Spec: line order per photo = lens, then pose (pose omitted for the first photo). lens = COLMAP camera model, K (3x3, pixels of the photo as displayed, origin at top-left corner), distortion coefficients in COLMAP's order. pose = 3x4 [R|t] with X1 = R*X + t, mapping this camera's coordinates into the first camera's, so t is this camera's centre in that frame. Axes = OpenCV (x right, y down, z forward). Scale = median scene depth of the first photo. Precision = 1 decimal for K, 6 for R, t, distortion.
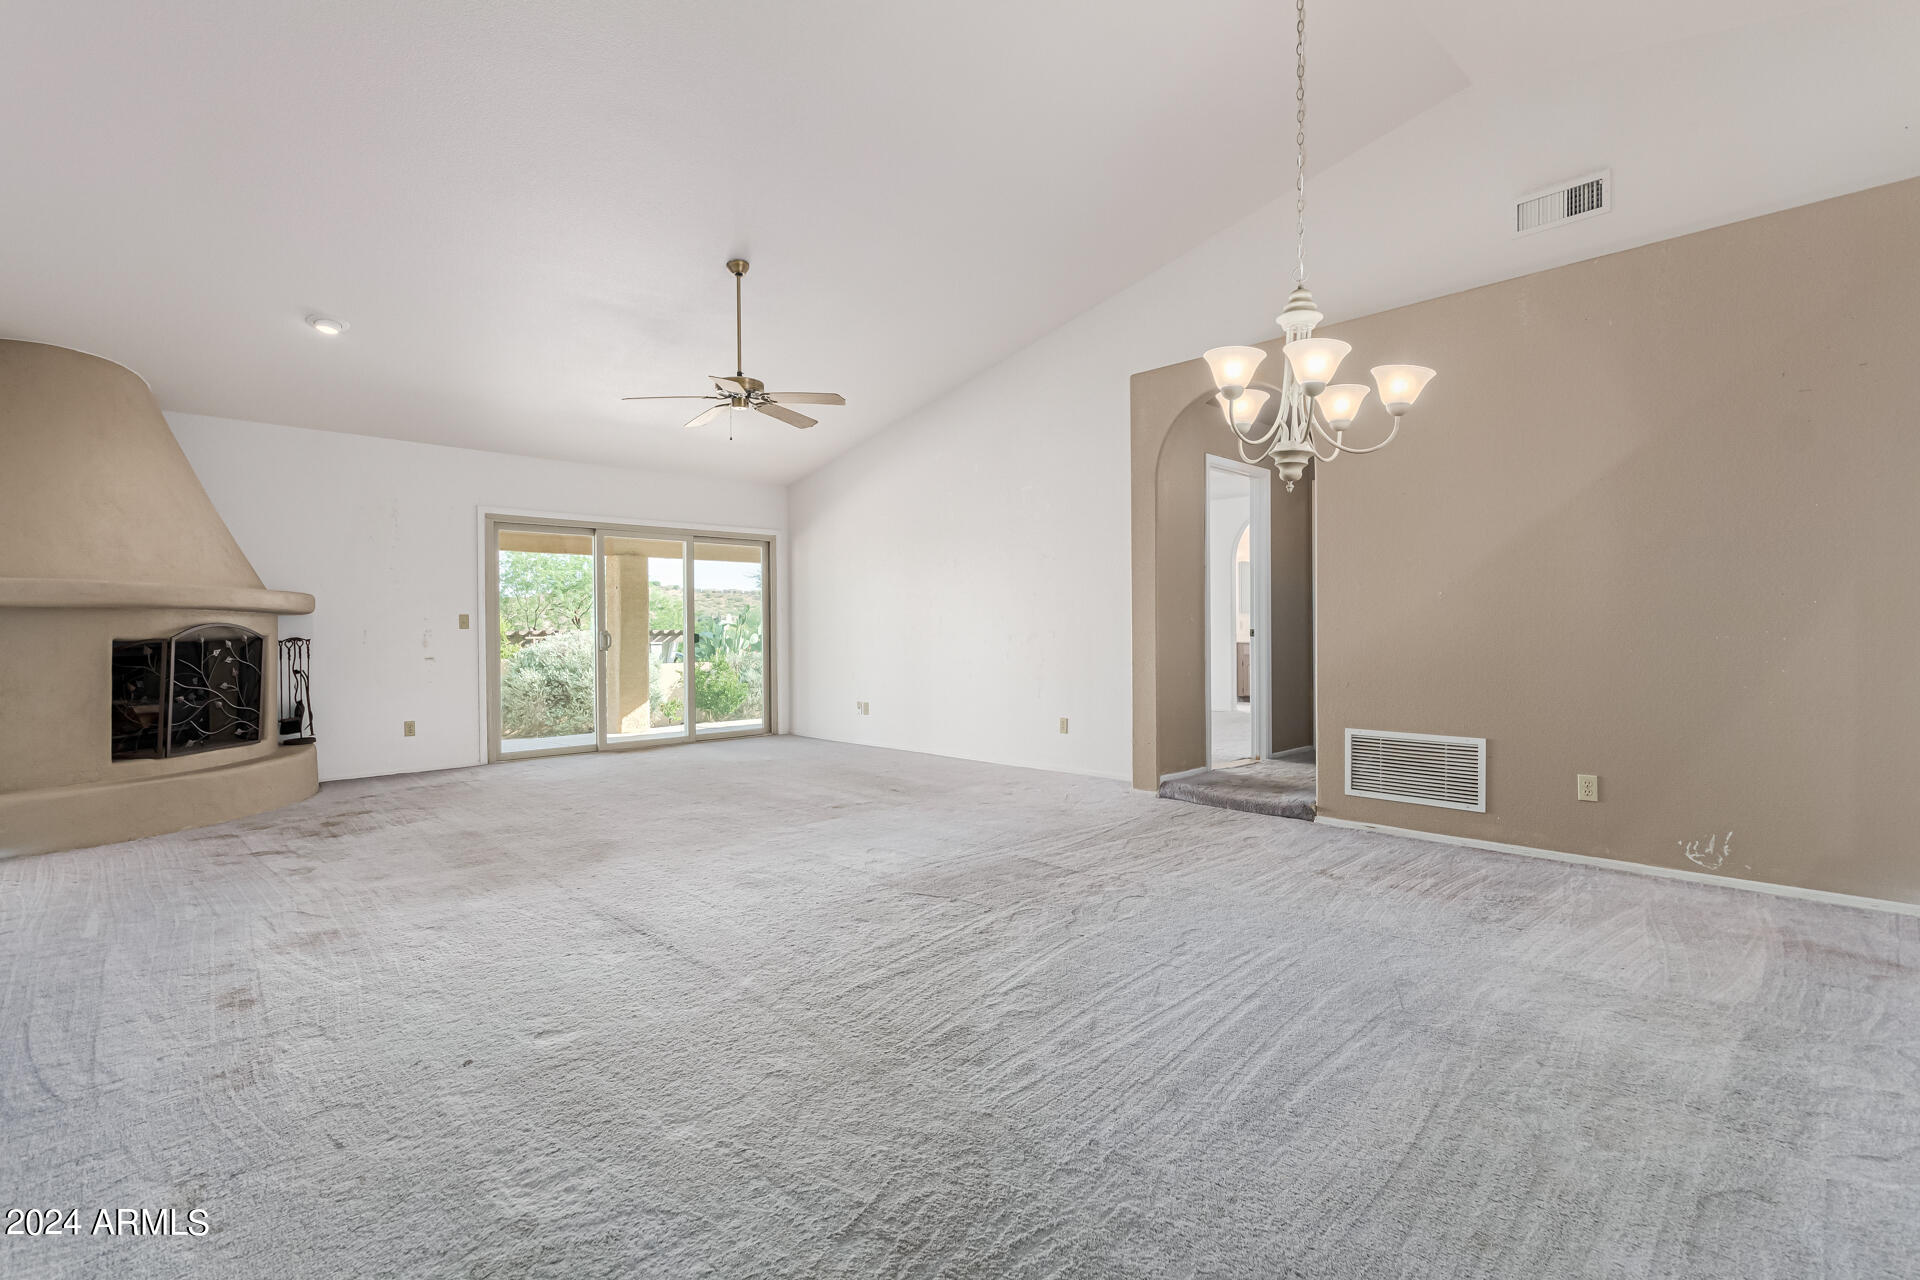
lens RADIAL K [[899.9, 0, 946.5], [0, 899.9, 628.6], [0, 0, 1]] dist [0.003241, 0.003347]
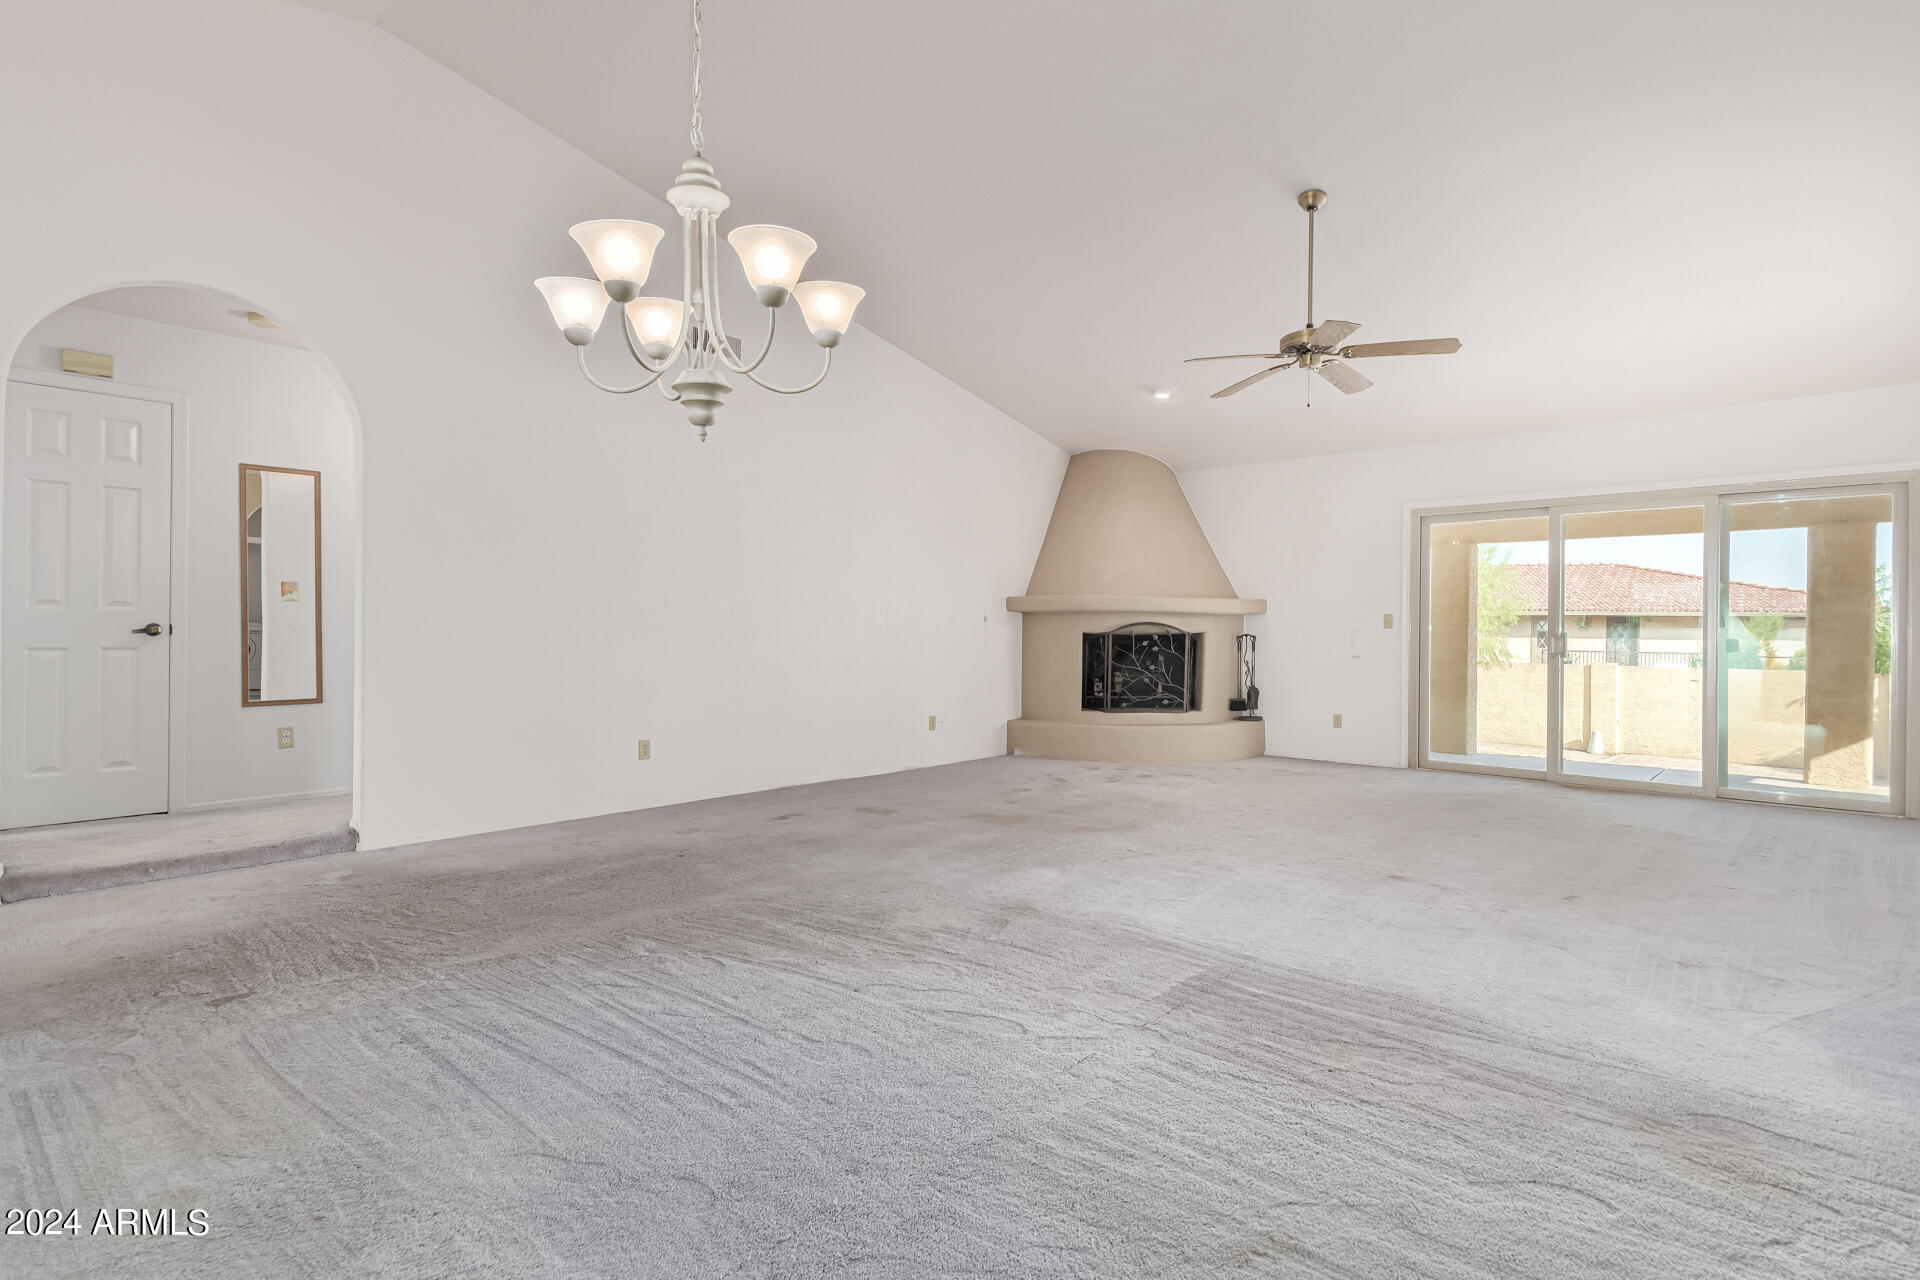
lens RADIAL K [[899.9, 0, 947.7], [0, 899.9, 638.4], [0, 0, 1]] dist [0.003241, 0.003347]
pose [[0.076931, 0.018063, -0.996873, 0.557162], [-0.007312, 0.999819, 0.017553, -0.003589], [0.997010, 0.005939, 0.077049, 0.569855]]
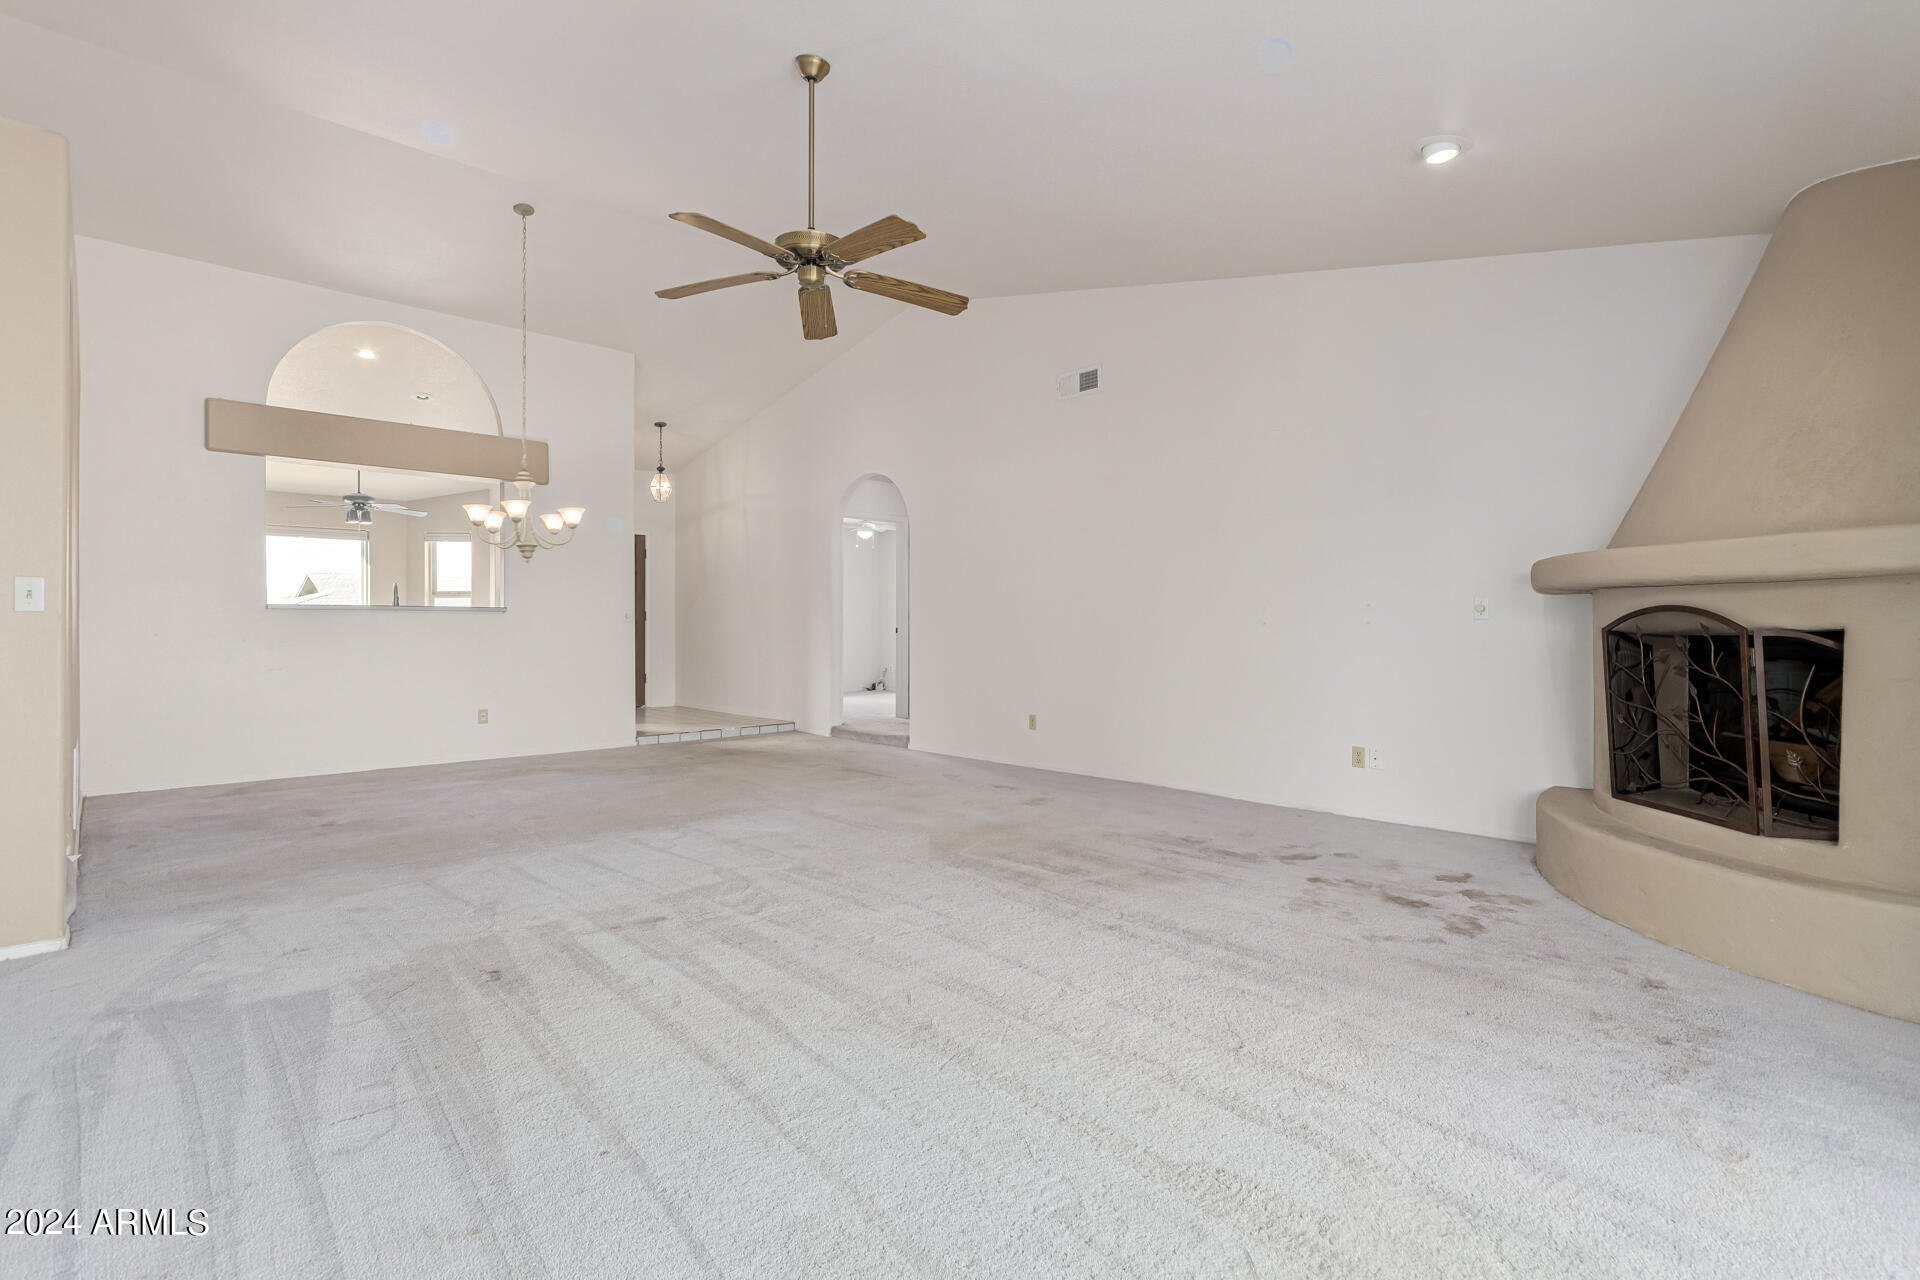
lens RADIAL K [[899.9, 0, 960.2], [0, 899.9, 633.8], [0, 0, 1]] dist [0.003241, 0.003347]
pose [[-0.999814, 0.007803, -0.017639, -0.317570], [0.007685, 0.999948, 0.006739, 0.004547], [0.017691, 0.006602, -0.999822, 1.575176]]
